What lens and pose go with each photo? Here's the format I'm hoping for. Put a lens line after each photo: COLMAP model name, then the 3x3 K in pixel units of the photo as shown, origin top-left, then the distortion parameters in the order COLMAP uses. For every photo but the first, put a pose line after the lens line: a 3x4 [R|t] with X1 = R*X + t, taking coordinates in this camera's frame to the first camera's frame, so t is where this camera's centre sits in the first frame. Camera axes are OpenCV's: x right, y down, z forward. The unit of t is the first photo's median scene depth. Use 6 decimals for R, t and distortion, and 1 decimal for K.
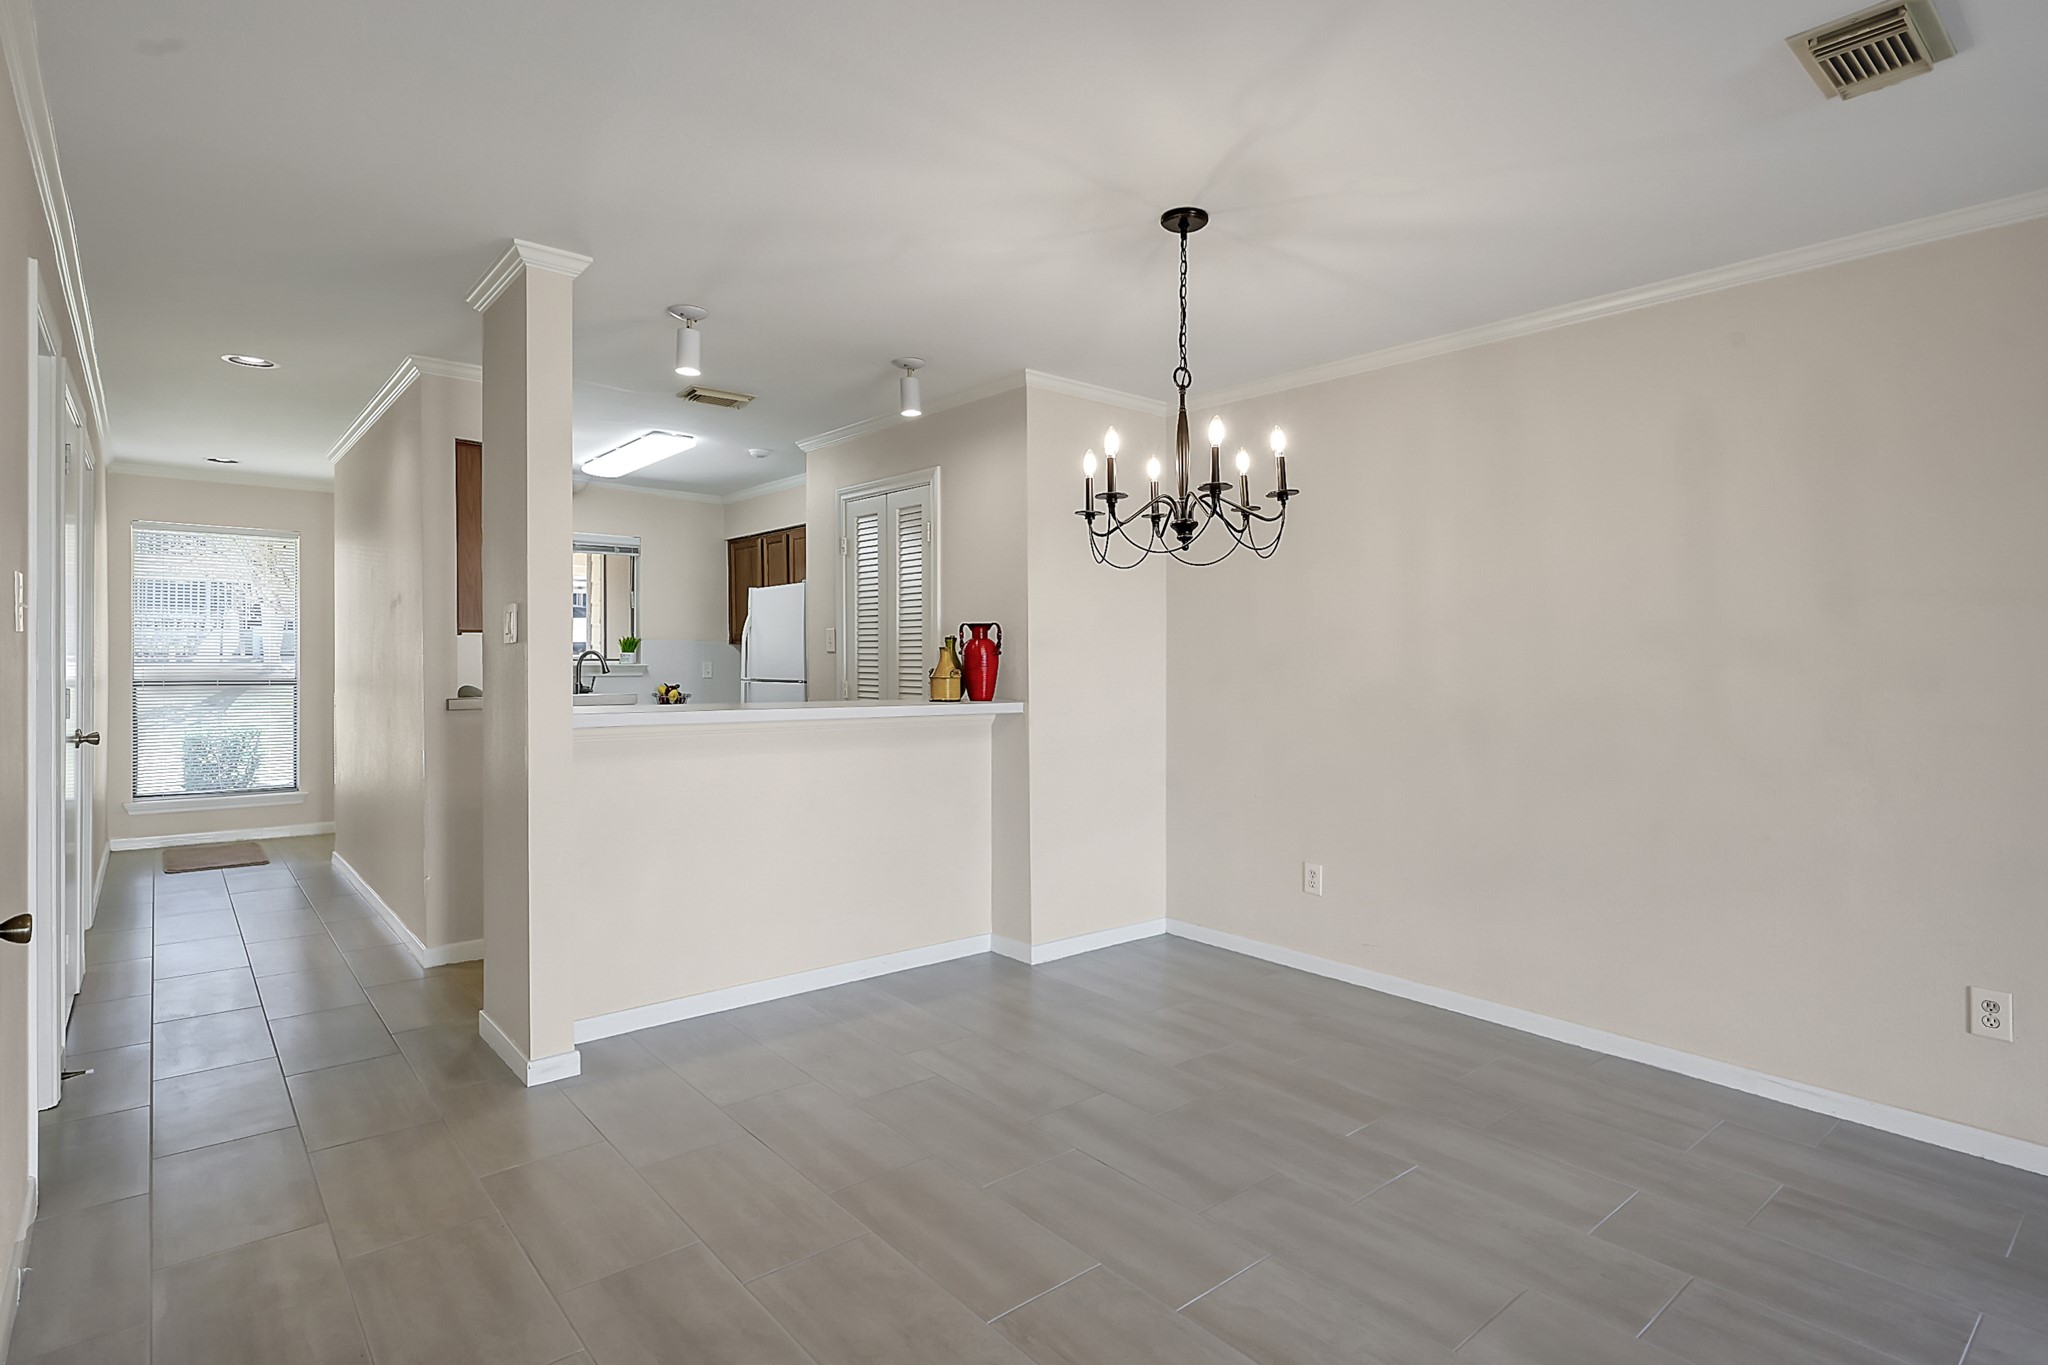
lens RADIAL K [[1034.5, 0, 1016.7], [0, 1034.5, 657.1], [0, 0, 1]] dist [-0.001201, -0.000002]
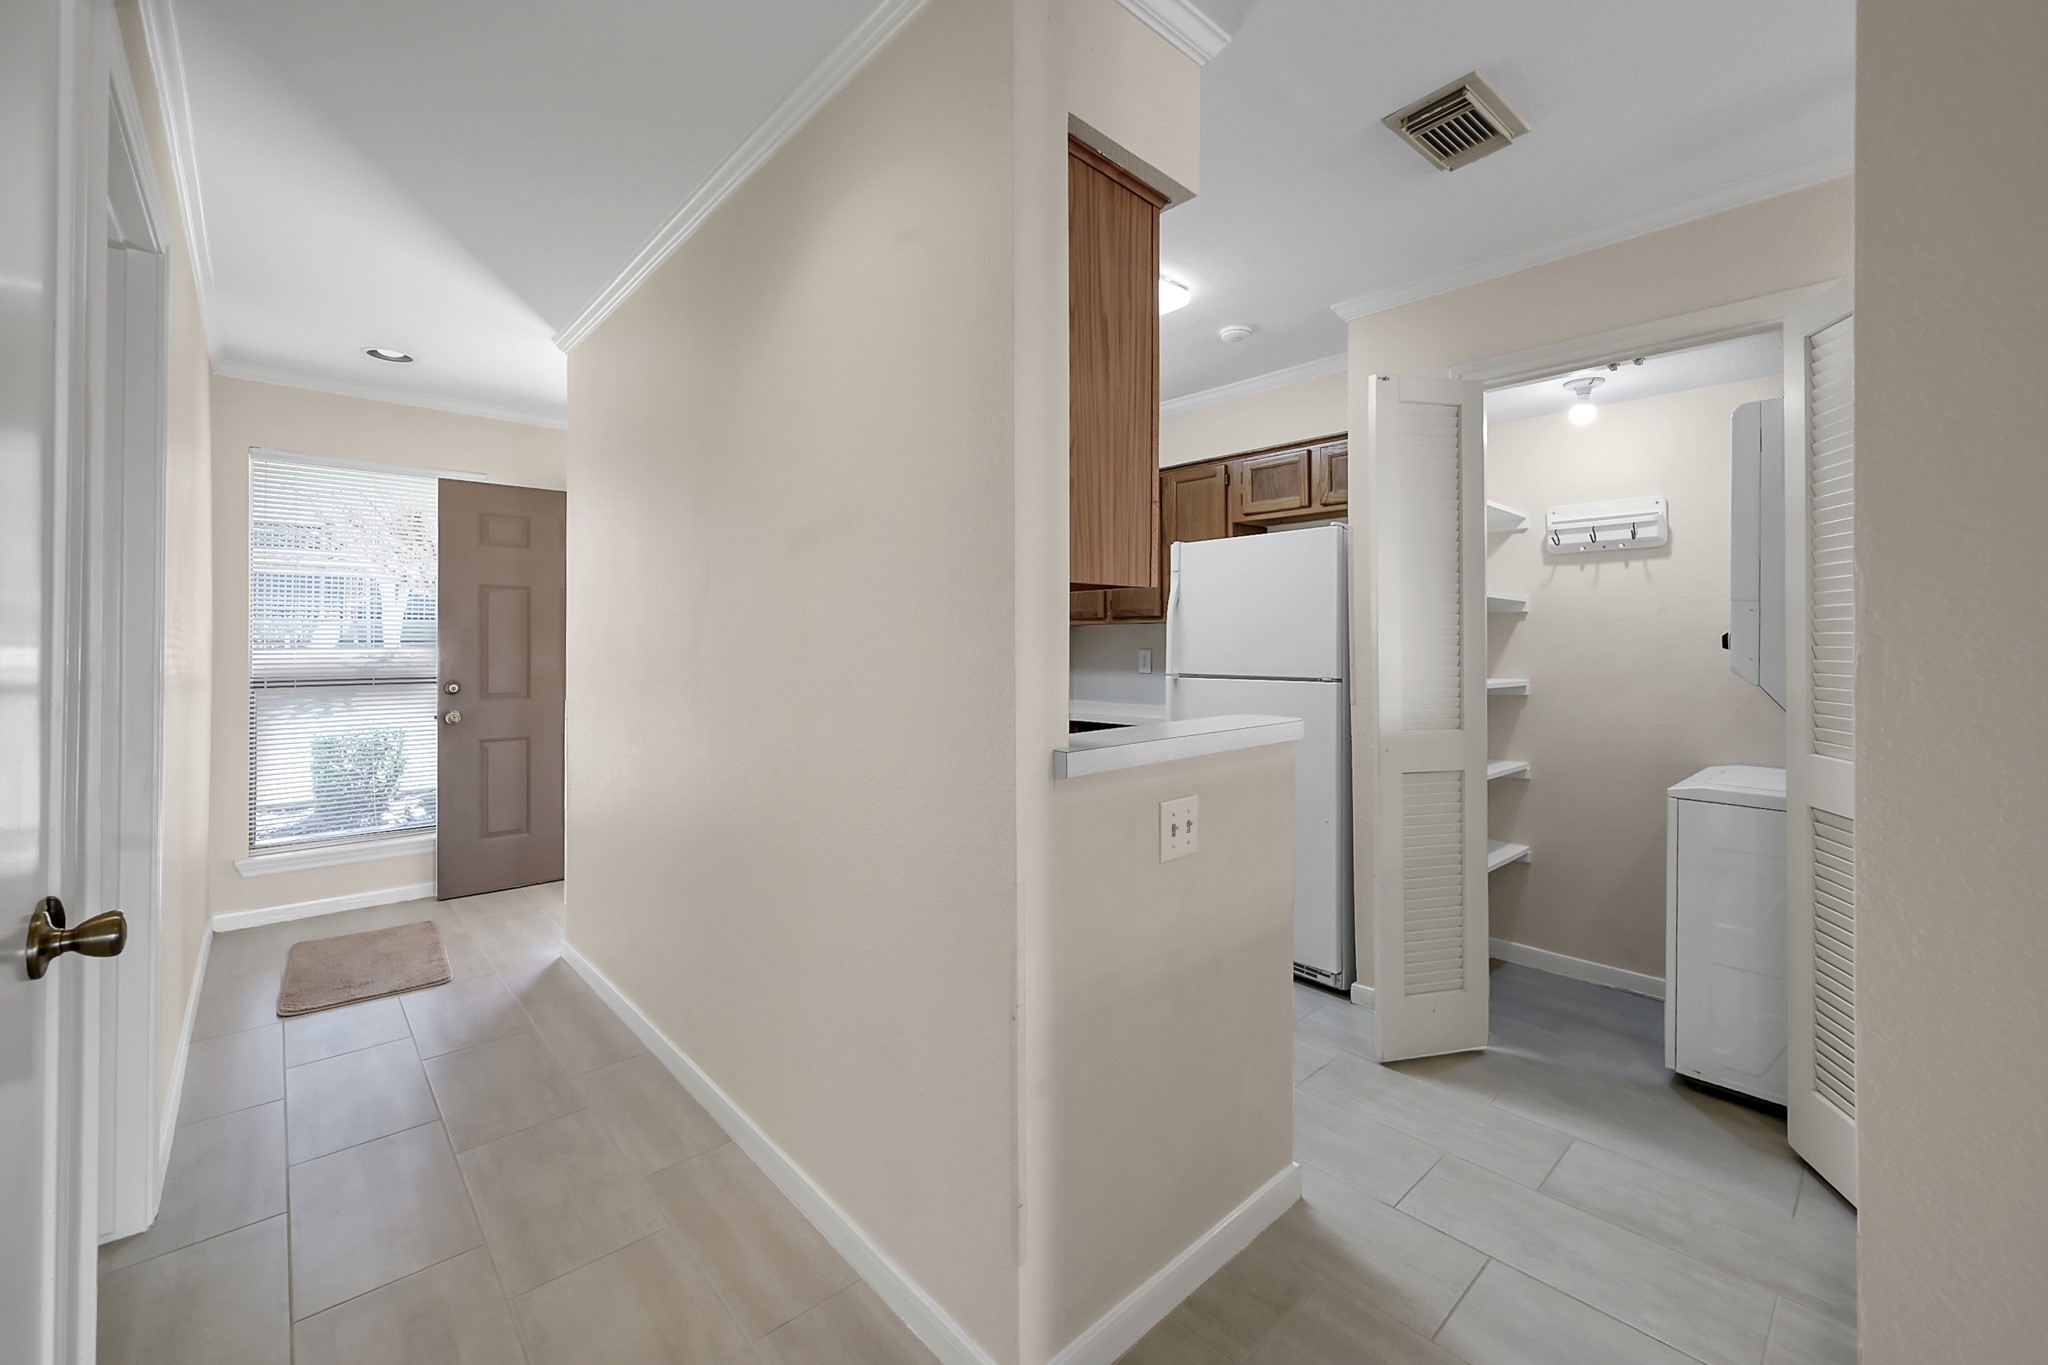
lens RADIAL K [[817.2, 0, 1036.1], [0, 817.2, 639.0], [0, 0, 1]] dist [-0.000548, -0.000121]
pose [[0.998198, -0.004243, 0.059853, -0.266514], [0.004474, 0.999983, -0.003721, 0.001530], [-0.059836, 0.003982, 0.998200, 0.310813]]
